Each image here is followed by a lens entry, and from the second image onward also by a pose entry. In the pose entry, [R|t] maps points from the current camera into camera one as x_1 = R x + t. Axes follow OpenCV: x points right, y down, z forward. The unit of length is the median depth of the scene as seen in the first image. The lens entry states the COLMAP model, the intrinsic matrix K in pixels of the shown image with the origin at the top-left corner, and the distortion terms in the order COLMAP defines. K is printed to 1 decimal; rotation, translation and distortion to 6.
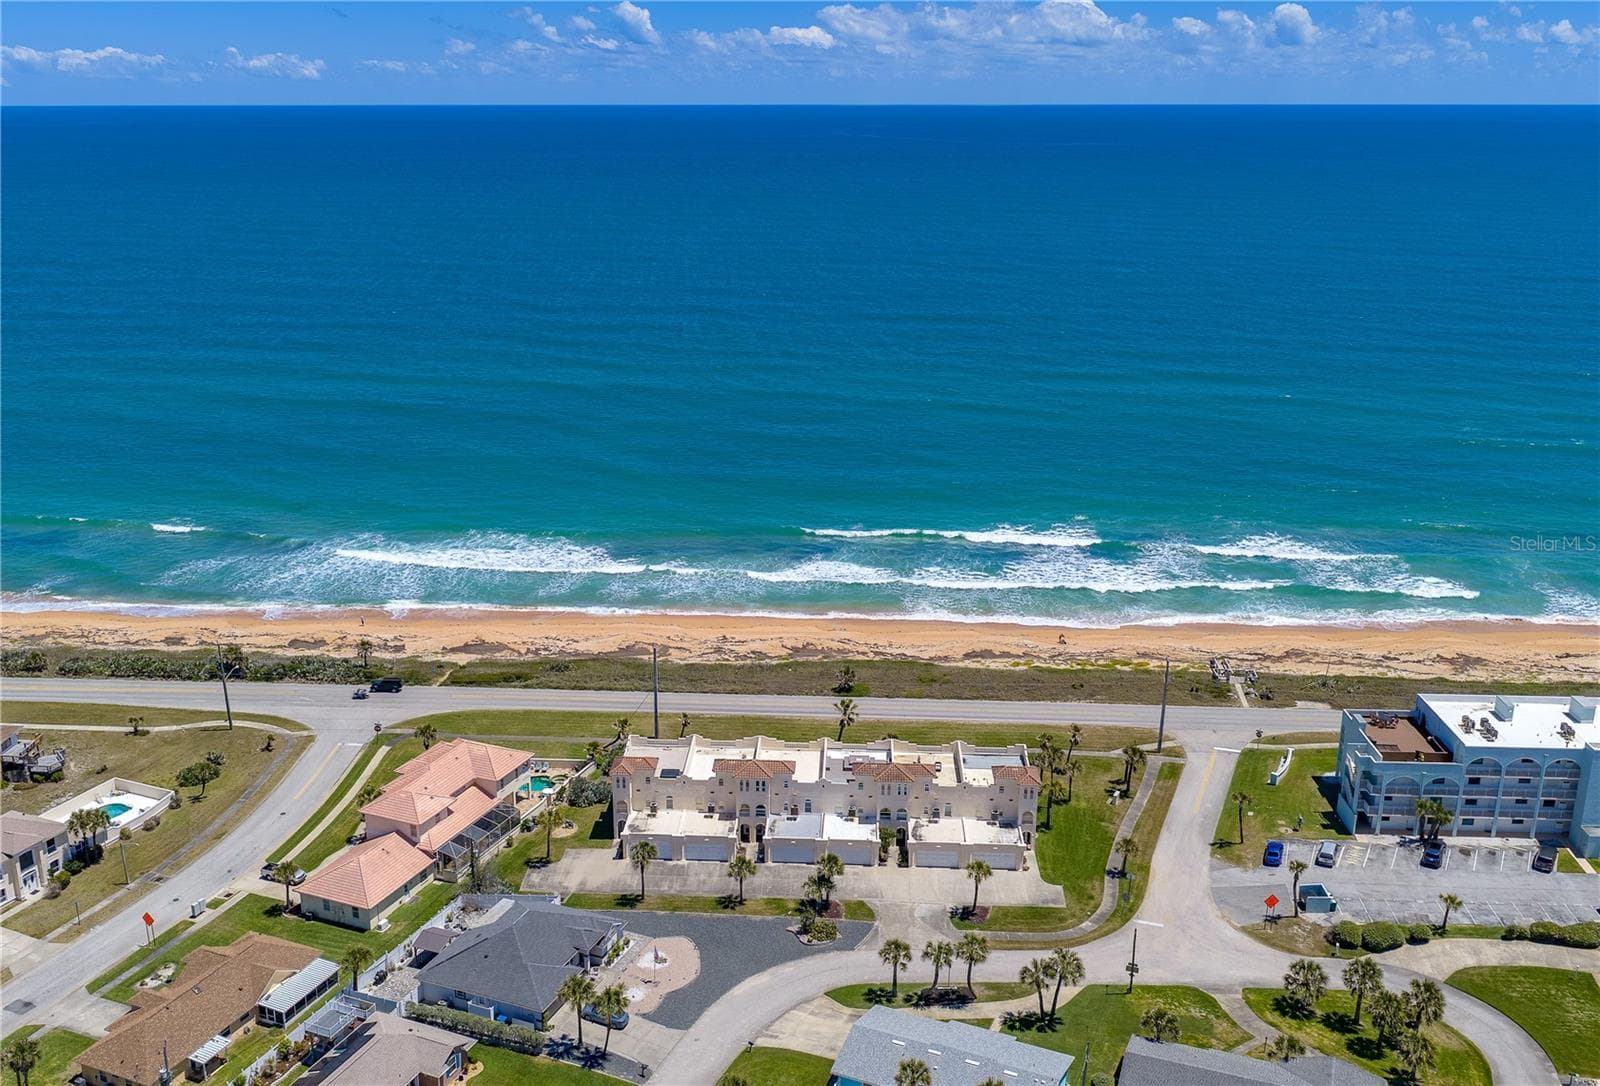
lens RADIAL K [[1484.6, 0, 772.0], [0, 1484.6, 536.2], [0, 0, 1]] dist [0.002691, 0.000000]
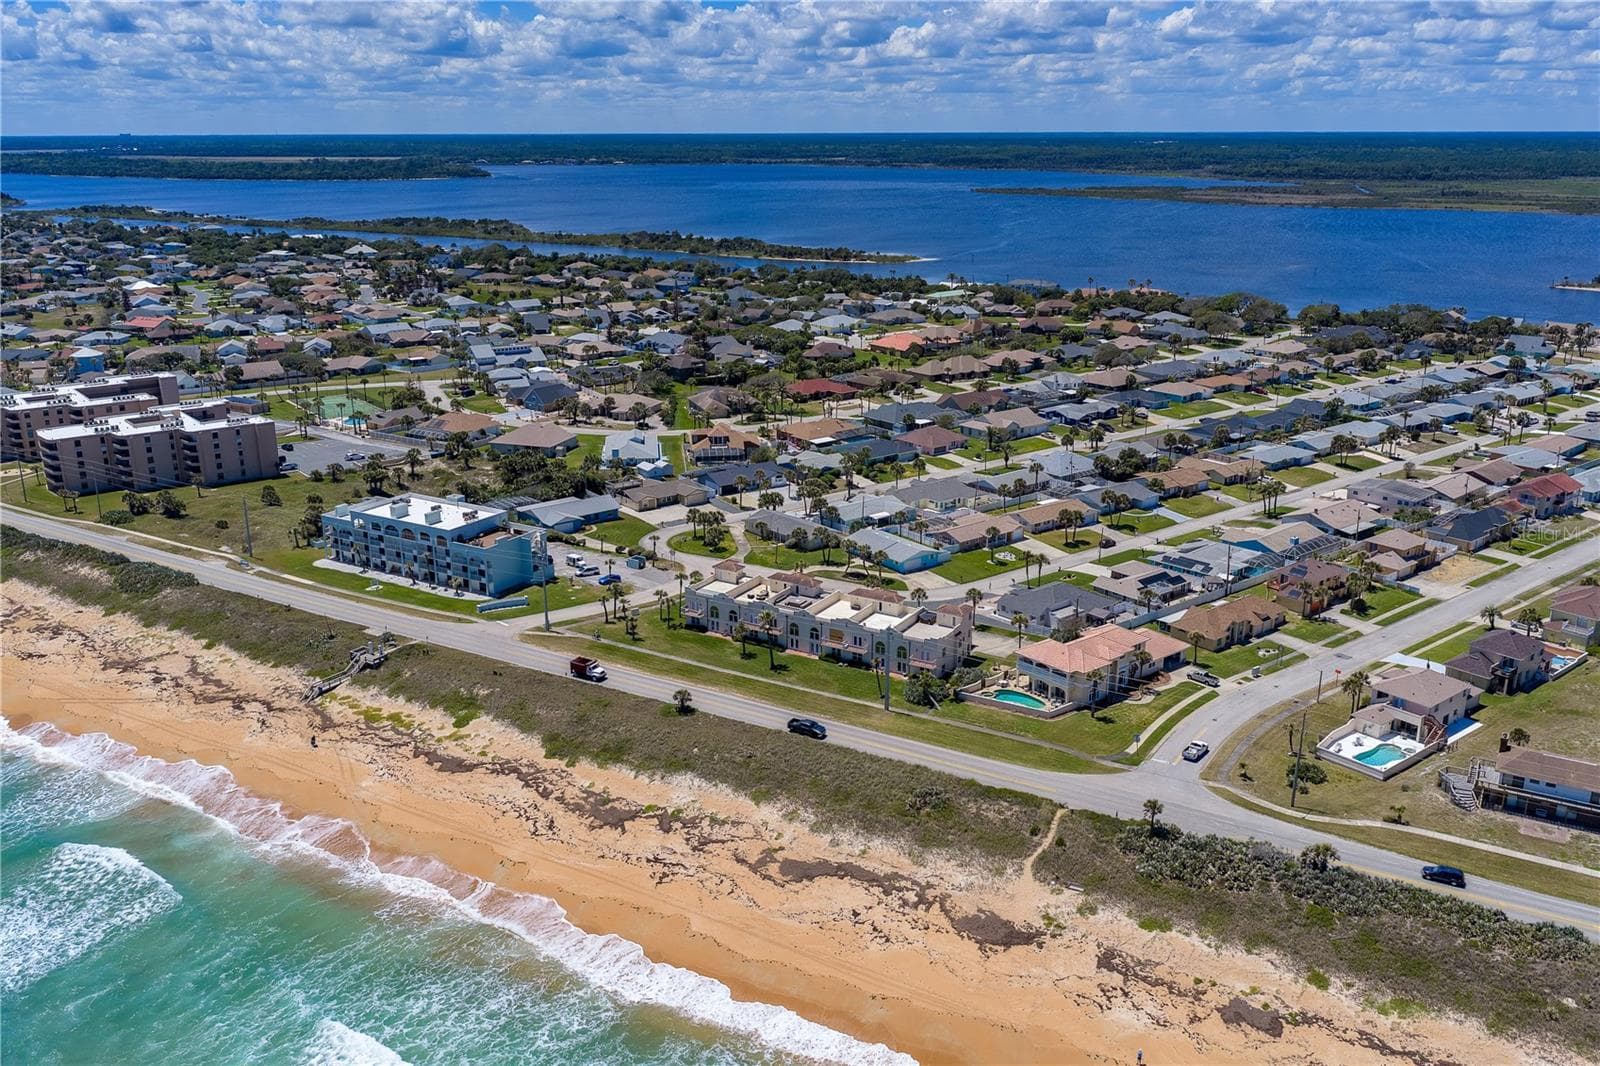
lens RADIAL K [[1326.0, 0, 799.7], [0, 1326.0, 540.2], [0, 0, 1]] dist [0.011682, -0.020858]
pose [[-0.883892, -0.135620, 0.447597, -0.498818], [0.135316, 0.841945, 0.522321, -0.556720], [-0.447689, 0.522242, -0.725836, 1.876167]]
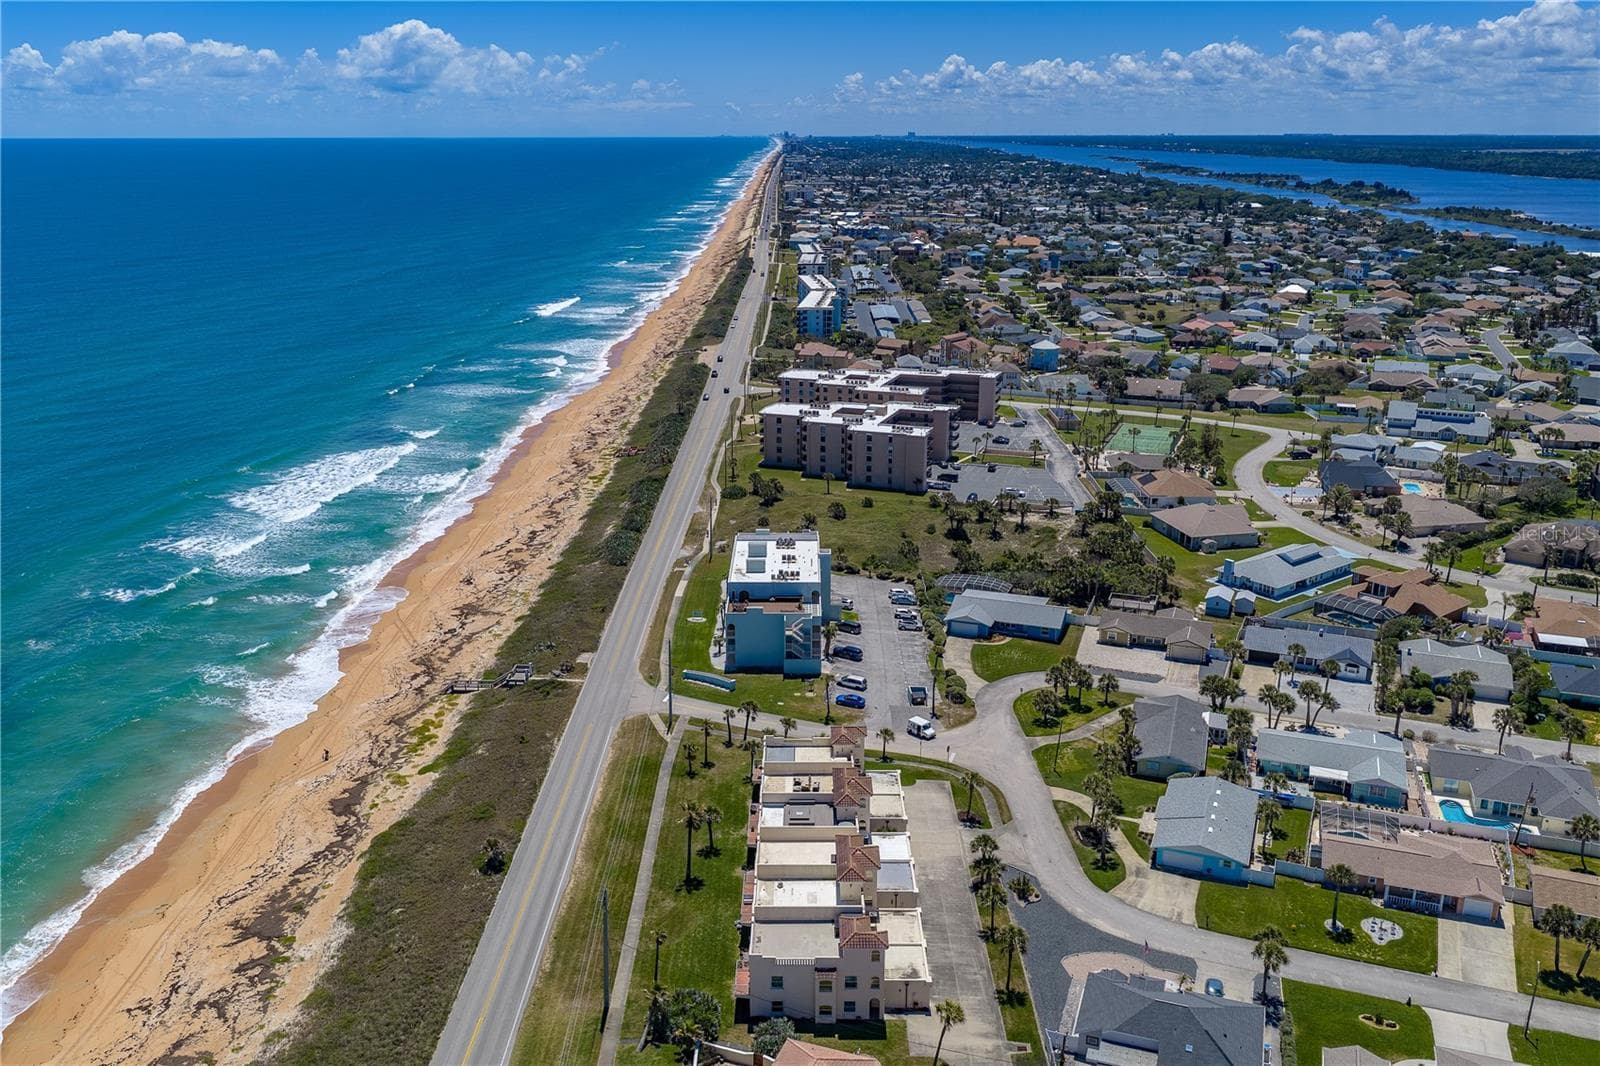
lens RADIAL K [[1326.0, 0, 799.0], [0, 1326.0, 535.5], [0, 0, 1]] dist [0.011682, -0.020858]
pose [[-0.054076, -0.290310, 0.955404, -0.722679], [0.283472, 0.912975, 0.293462, -0.273902], [-0.957455, 0.286700, 0.032925, 0.911657]]
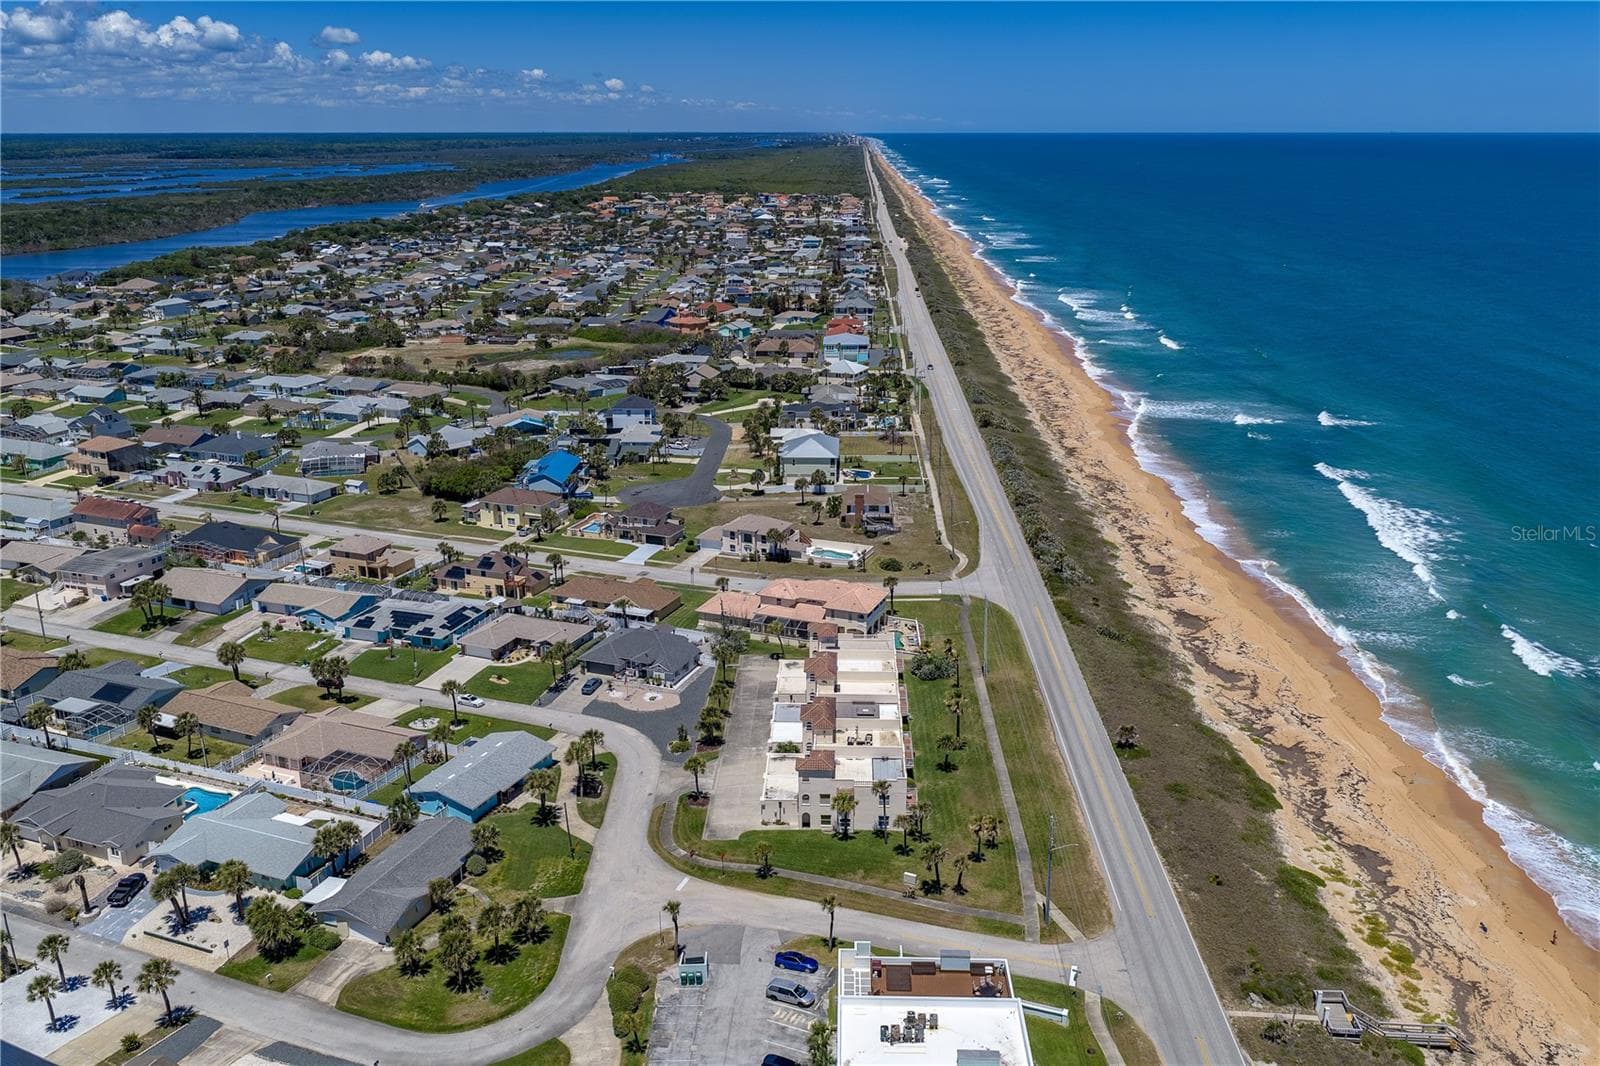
lens RADIAL K [[1326.0, 0, 801.5], [0, 1326.0, 529.9], [0, 0, 1]] dist [0.011682, -0.020858]
pose [[0.022964, 0.290636, -0.956558, 0.982664], [-0.280625, 0.920217, 0.272858, -0.238509], [0.959543, 0.262168, 0.102691, 0.805946]]
